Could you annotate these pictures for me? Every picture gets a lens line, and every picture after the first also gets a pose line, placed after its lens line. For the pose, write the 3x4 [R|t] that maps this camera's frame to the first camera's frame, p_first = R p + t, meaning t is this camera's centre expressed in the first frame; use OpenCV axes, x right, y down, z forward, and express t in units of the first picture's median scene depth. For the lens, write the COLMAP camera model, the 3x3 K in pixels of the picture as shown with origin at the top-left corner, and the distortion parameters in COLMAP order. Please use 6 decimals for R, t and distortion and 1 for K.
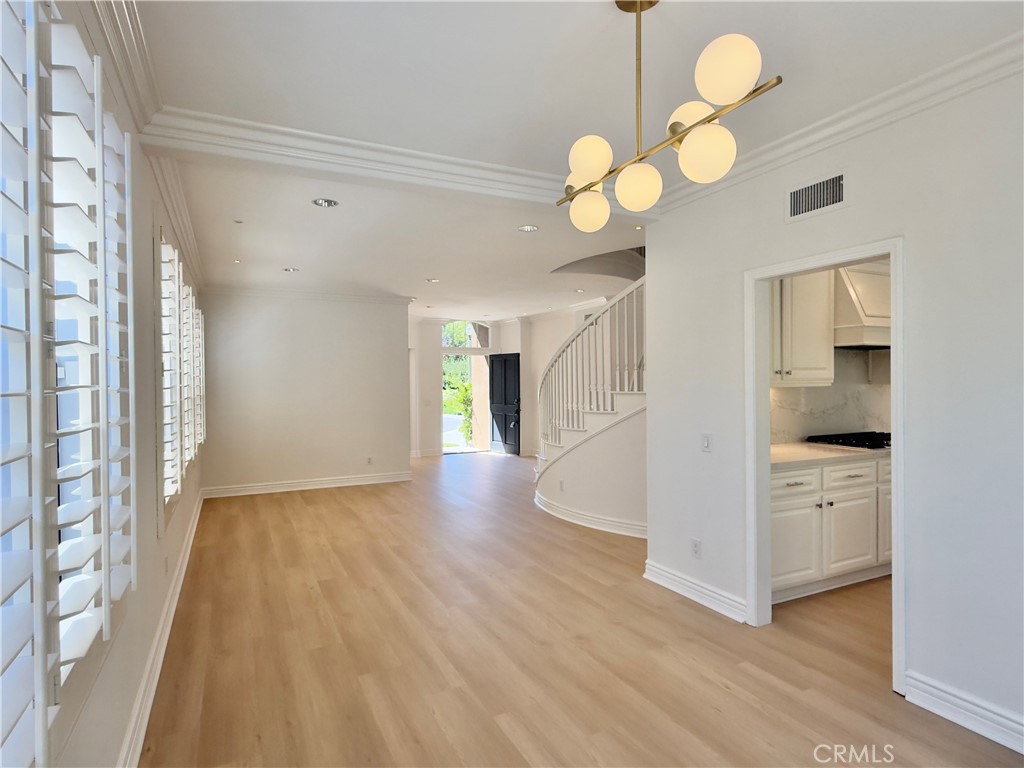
lens RADIAL K [[566.8, 0, 509.5], [0, 566.8, 388.3], [0, 0, 1]] dist [-0.000844, 0.000570]
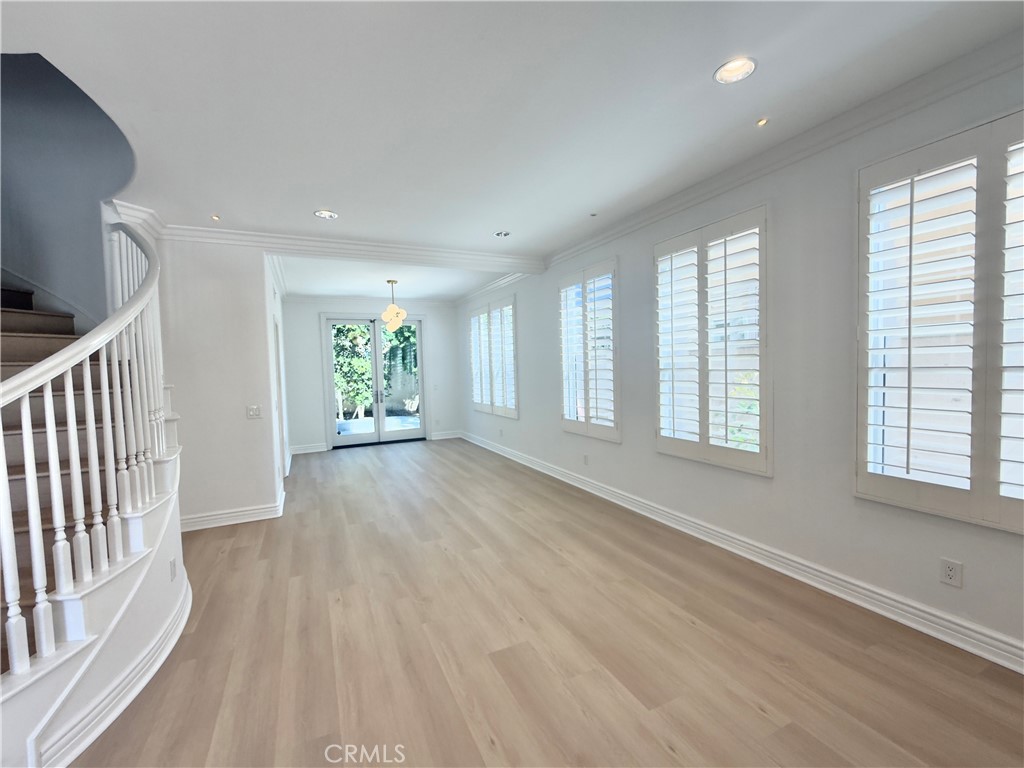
lens RADIAL K [[435.8, 0, 513.3], [0, 435.8, 385.0], [0, 0, 1]] dist [-0.001371, 0.000954]
pose [[-0.998917, 0.045038, 0.011656, -0.355019], [0.045635, 0.997309, 0.057379, -0.012802], [-0.009040, 0.057849, -0.998284, 2.104041]]
